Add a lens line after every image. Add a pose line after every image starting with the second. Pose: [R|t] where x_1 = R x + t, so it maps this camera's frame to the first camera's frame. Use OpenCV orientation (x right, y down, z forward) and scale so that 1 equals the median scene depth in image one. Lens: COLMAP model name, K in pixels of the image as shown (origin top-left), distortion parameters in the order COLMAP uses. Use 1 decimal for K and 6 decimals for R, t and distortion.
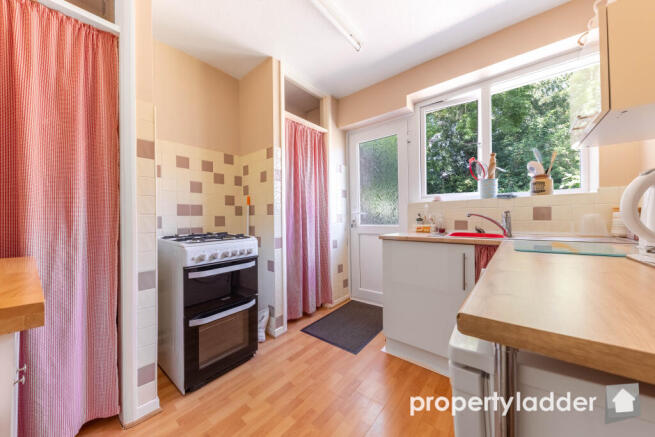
lens RADIAL K [[227.7, 0, 327.5], [0, 227.7, 218.5], [0, 0, 1]] dist [0.000697, -0.000053]
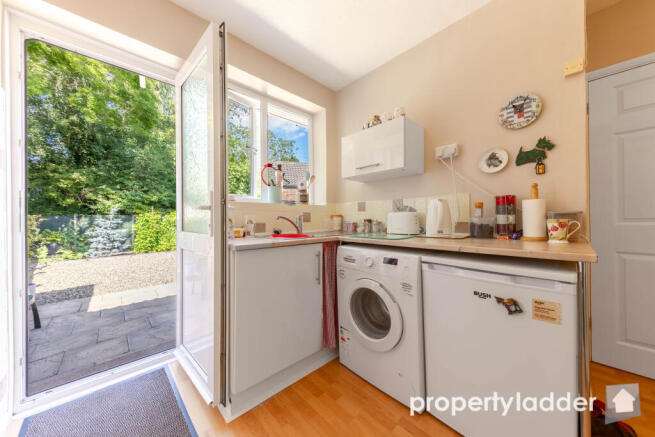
lens RADIAL K [[227.7, 0, 327.5], [0, 227.7, 218.5], [0, 0, 1]] dist [0.000697, -0.000053]
pose [[0.123506, 0.021888, 0.992102, -0.055812], [0.001829, 0.999750, -0.022285, 0.002031], [-0.992342, 0.004566, 0.123435, 0.090928]]
